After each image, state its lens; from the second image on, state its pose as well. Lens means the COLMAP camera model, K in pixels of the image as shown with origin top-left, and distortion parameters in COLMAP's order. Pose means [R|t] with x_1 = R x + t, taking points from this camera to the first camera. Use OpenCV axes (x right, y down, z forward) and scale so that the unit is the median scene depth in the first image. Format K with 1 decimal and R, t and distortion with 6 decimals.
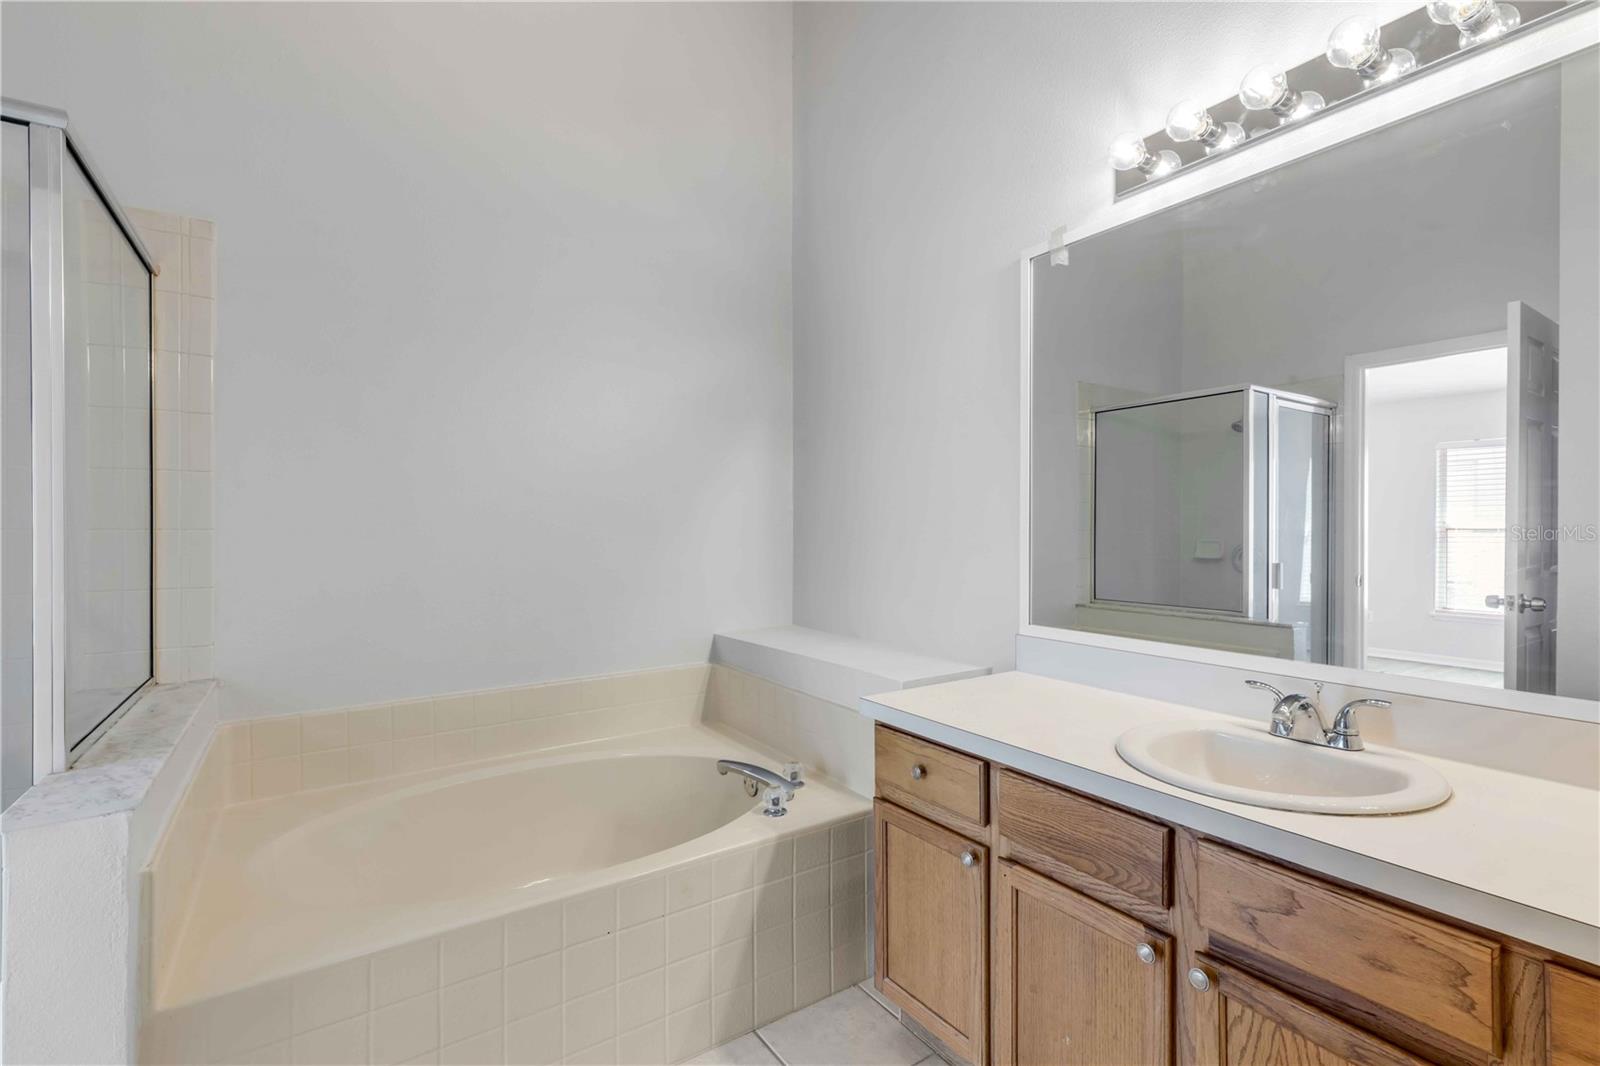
lens RADIAL K [[725.7, 0, 803.2], [0, 725.7, 532.5], [0, 0, 1]] dist [0.005532, -0.001998]
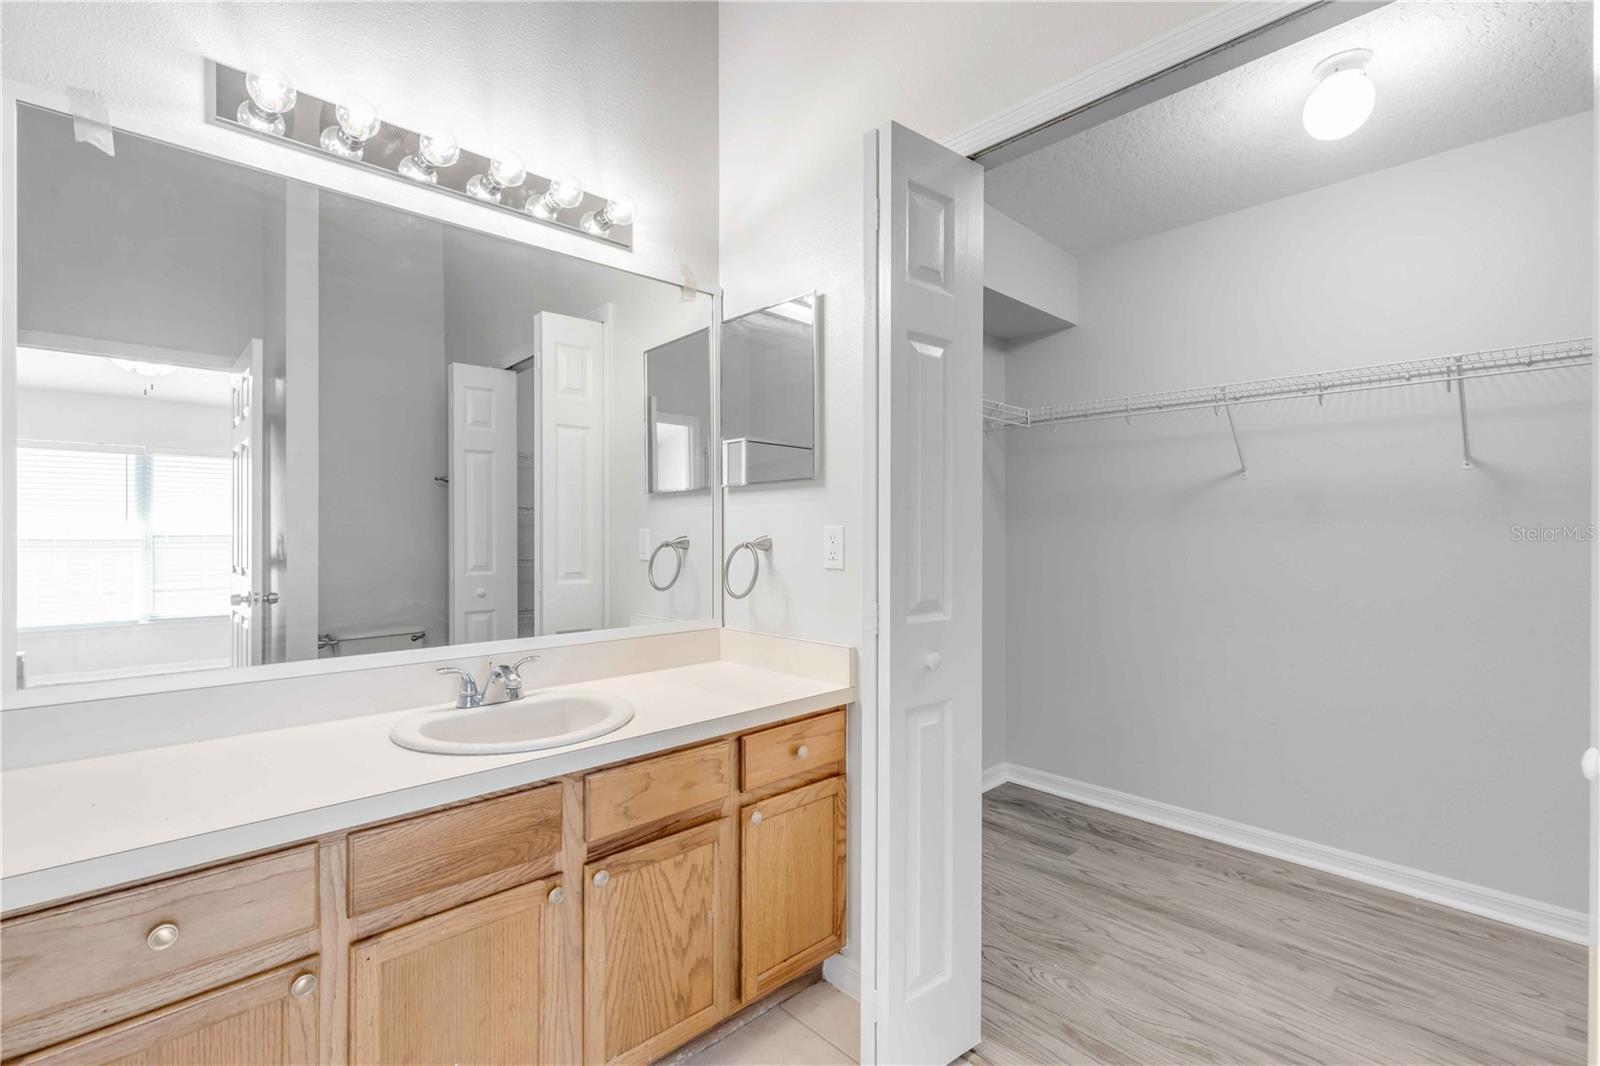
lens RADIAL K [[725.7, 0, 801.0], [0, 725.7, 533.6], [0, 0, 1]] dist [0.005532, -0.001998]
pose [[-0.177041, 0.002637, 0.984200, -0.684636], [0.004672, 0.999987, -0.001839, -0.003415], [-0.984192, 0.004272, -0.177051, 0.738457]]
